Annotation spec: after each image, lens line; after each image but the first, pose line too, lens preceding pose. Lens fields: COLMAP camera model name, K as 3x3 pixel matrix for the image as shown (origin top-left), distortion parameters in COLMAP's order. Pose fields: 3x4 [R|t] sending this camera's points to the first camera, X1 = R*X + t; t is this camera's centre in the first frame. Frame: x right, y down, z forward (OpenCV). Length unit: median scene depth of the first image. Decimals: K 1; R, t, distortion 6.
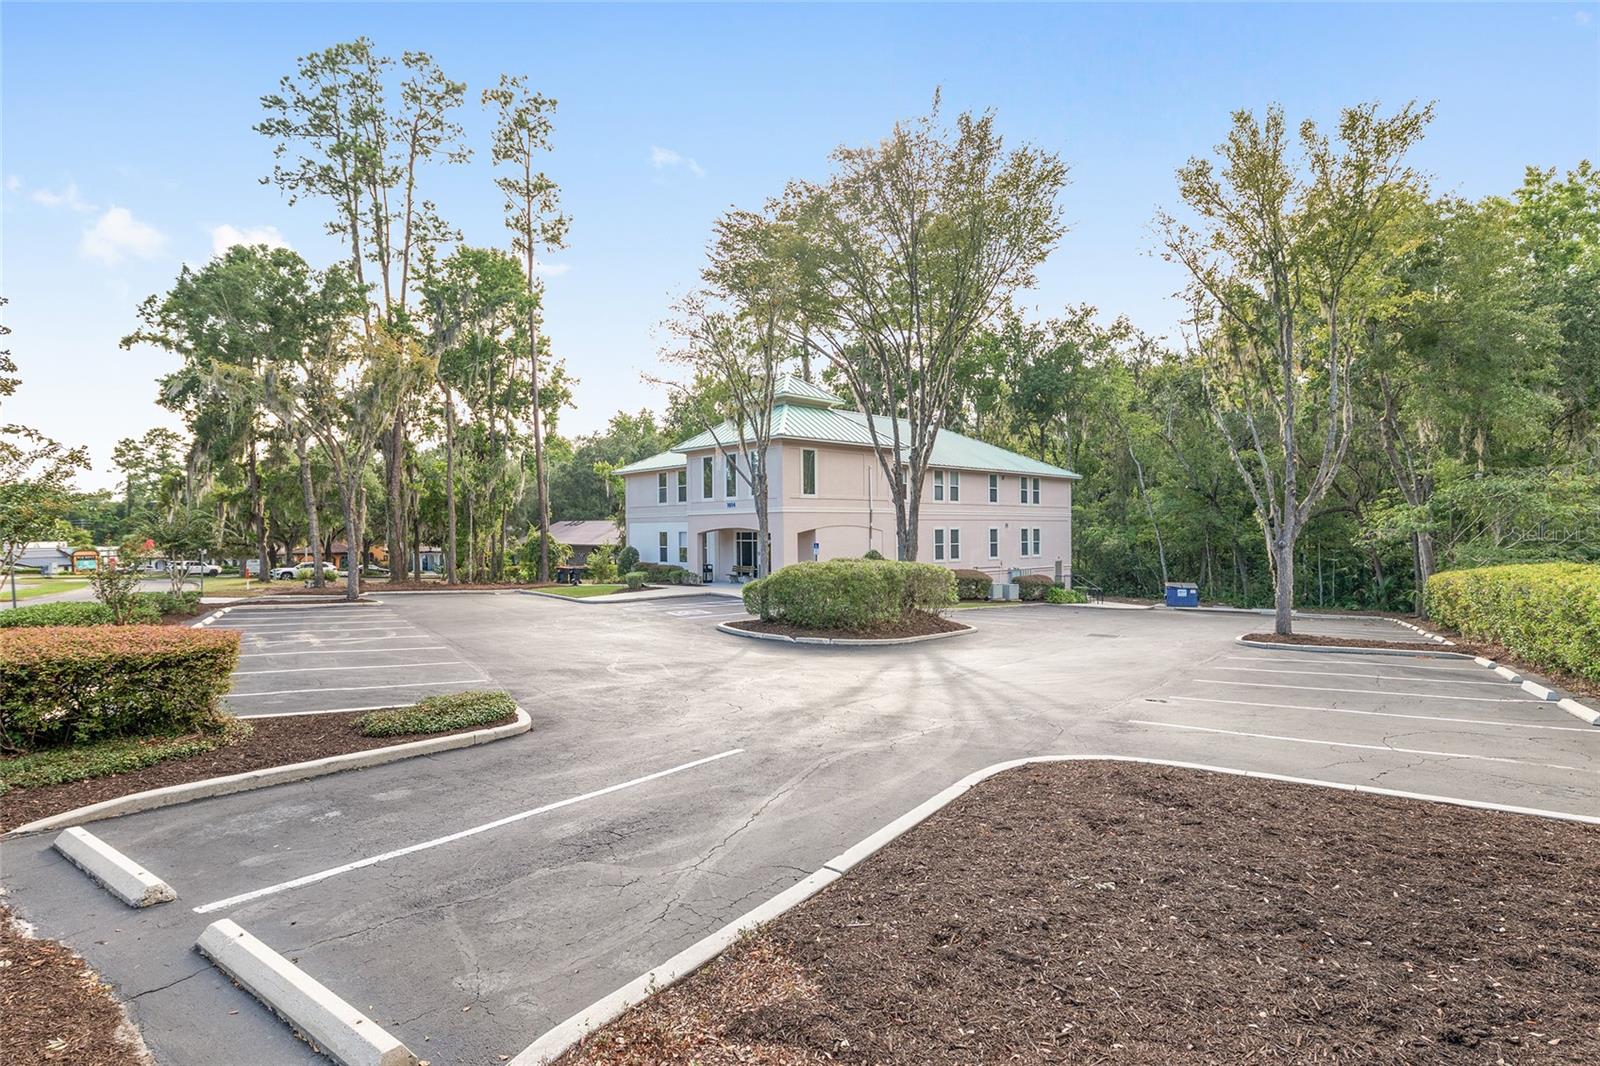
lens RADIAL K [[759.6, 0, 800.0], [0, 759.6, 533.0], [0, 0, 1]] dist [-0.013902, -0.000396]
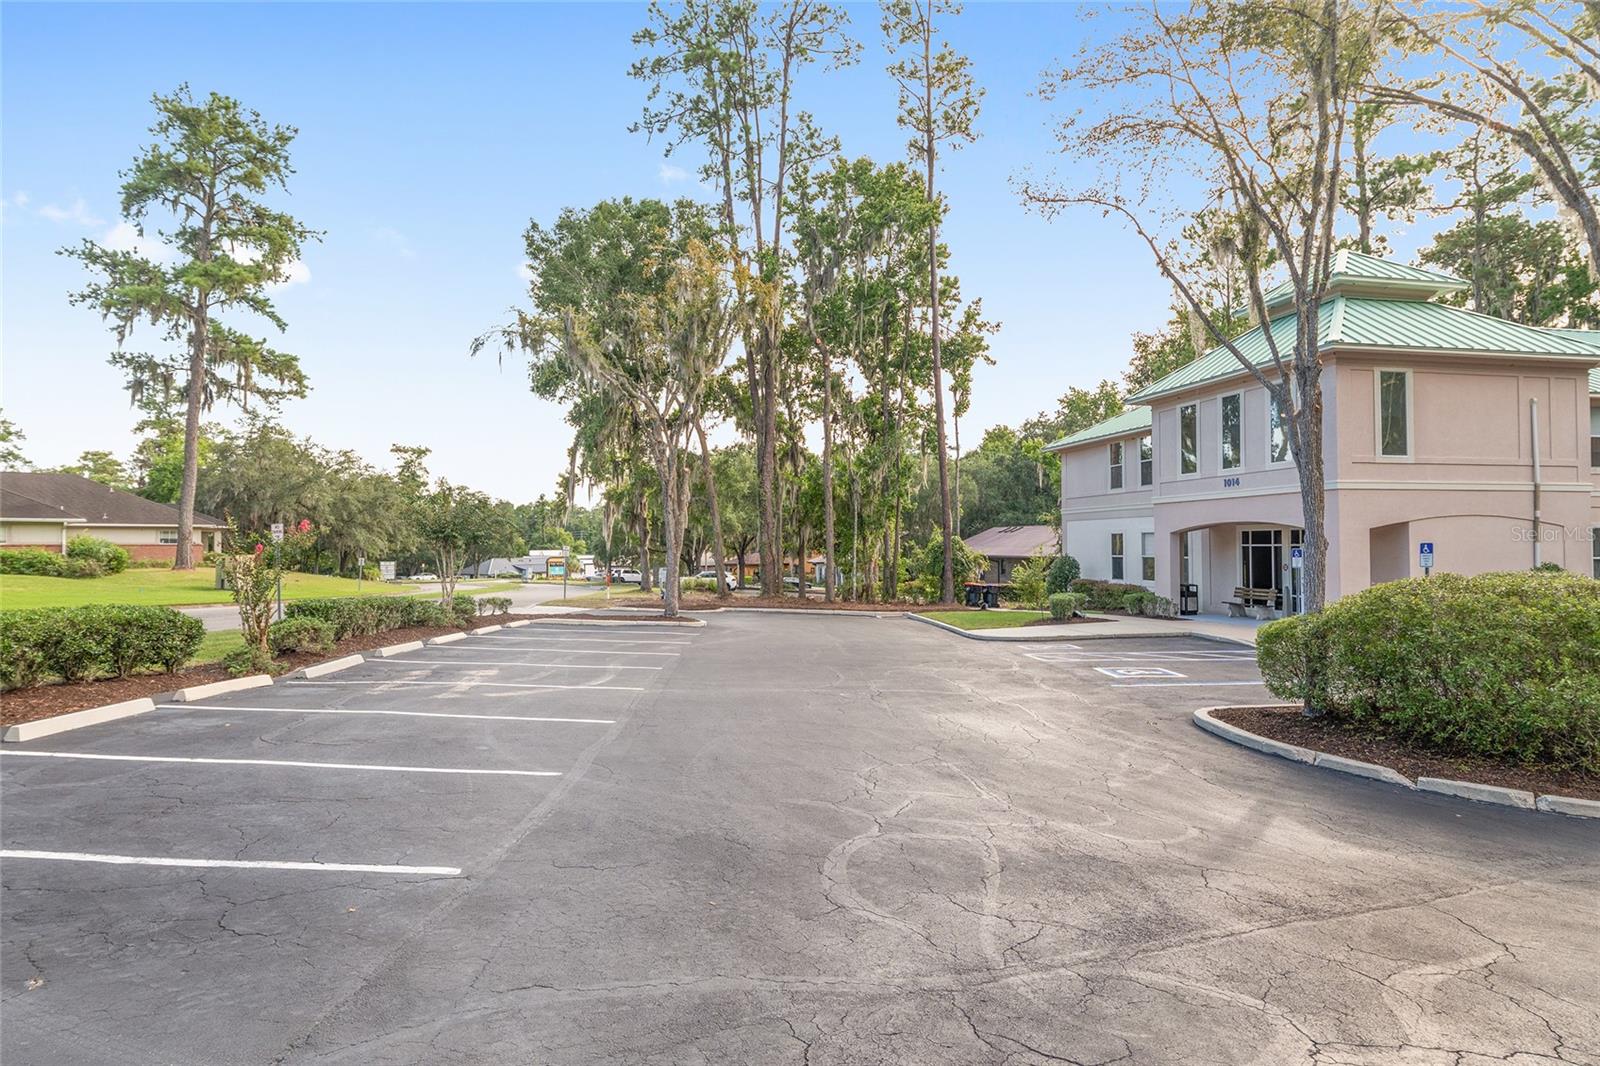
lens RADIAL K [[893.1, 0, 800.0], [0, 893.1, 533.0], [0, 0, 1]] dist [-0.002375, -0.002530]
pose [[0.855733, -0.003079, -0.517409, -0.017138], [-0.005802, 0.999862, -0.015546, 0.012203], [0.517386, 0.016305, 0.855597, 0.211486]]
